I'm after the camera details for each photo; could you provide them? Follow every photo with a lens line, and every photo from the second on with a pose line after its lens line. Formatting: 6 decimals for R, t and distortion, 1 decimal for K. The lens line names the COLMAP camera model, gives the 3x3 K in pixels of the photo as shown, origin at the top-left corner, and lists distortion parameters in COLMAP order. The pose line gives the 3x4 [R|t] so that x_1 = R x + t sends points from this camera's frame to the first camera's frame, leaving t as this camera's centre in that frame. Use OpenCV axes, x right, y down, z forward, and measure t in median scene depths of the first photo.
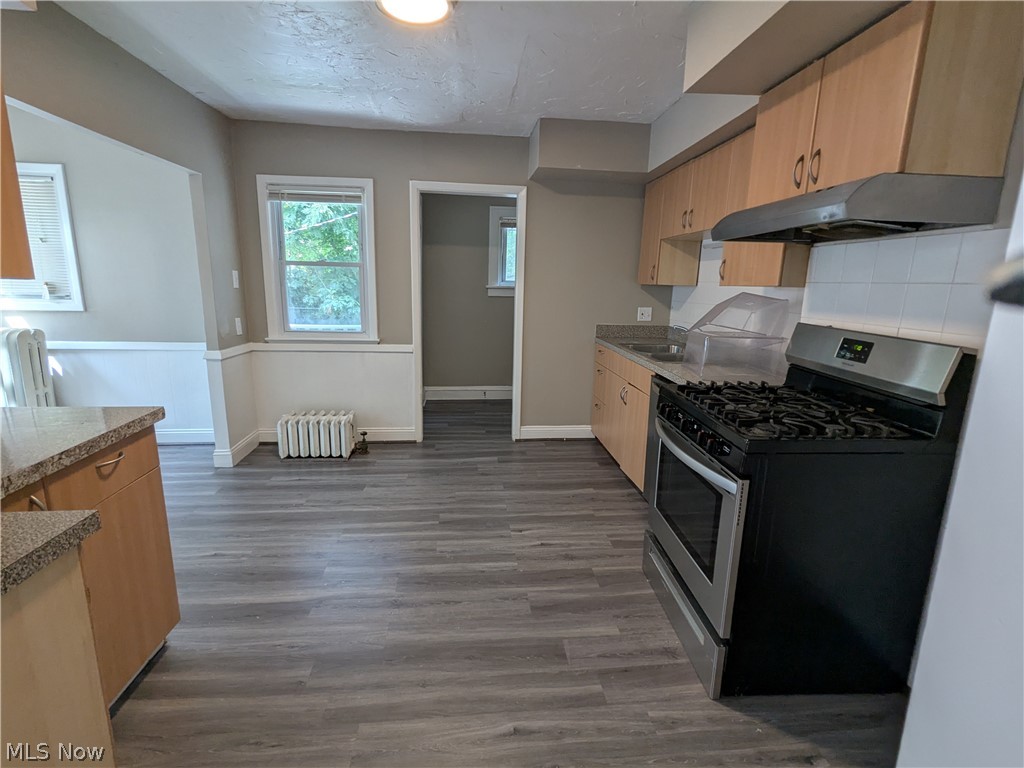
lens RADIAL K [[489.0, 0, 531.4], [0, 489.0, 389.6], [0, 0, 1]] dist [0.001771, 0.000063]
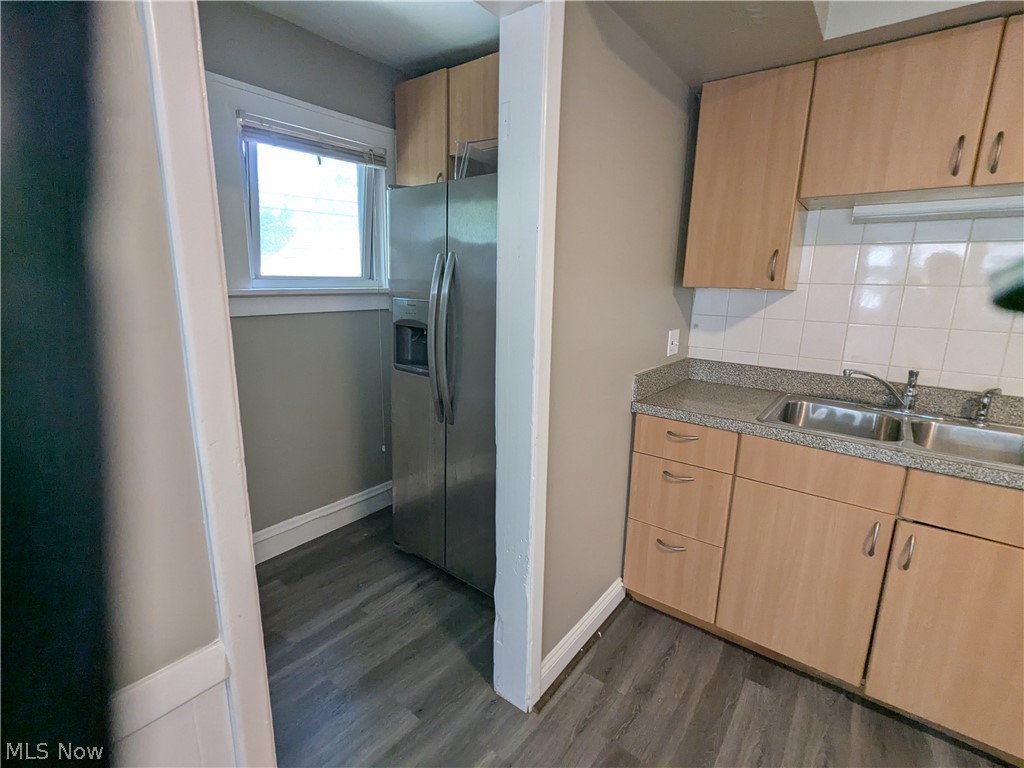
lens RADIAL K [[478.9, 0, 512.0], [0, 478.9, 384.0], [0, 0, 1]] dist [0.001861, -0.000002]
pose [[0.695420, -0.166872, 0.698960, -0.371608], [0.150783, 0.984896, 0.085117, -0.252370], [-0.702606, 0.046199, 0.710077, 1.056196]]
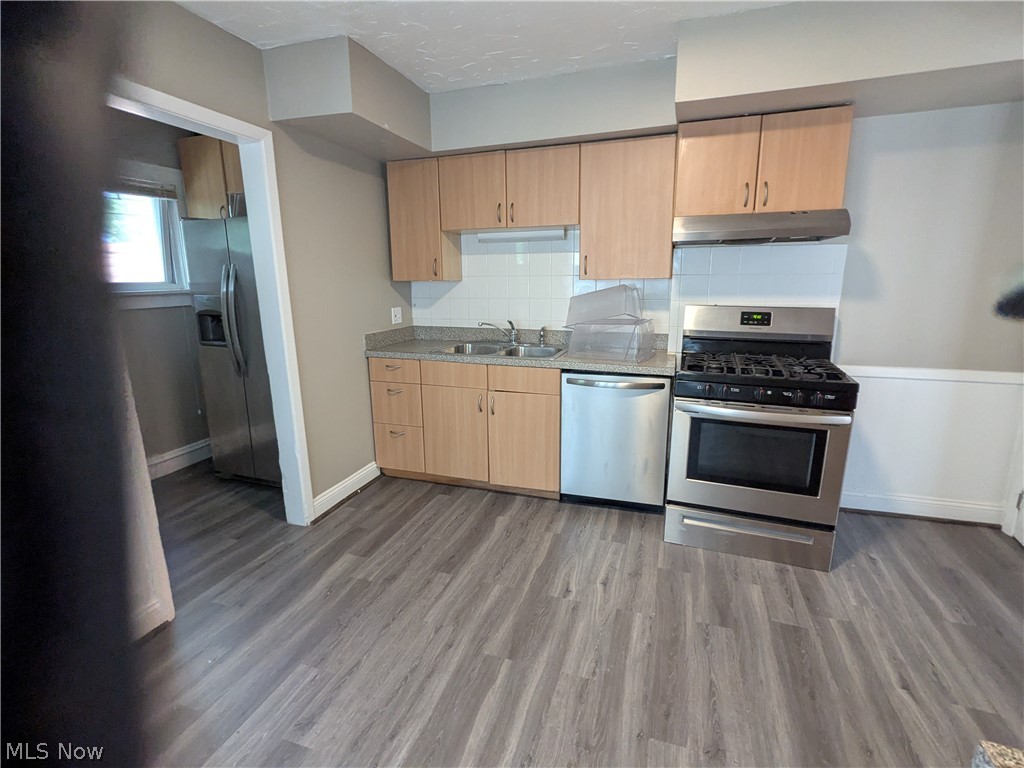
lens RADIAL K [[478.9, 0, 512.0], [0, 478.9, 384.0], [0, 0, 1]] dist [0.001861, -0.000002]
pose [[0.424076, -0.230304, 0.875854, -0.631342], [0.214188, 0.965193, 0.150088, -0.168623], [-0.879934, 0.123948, 0.458643, 0.627929]]
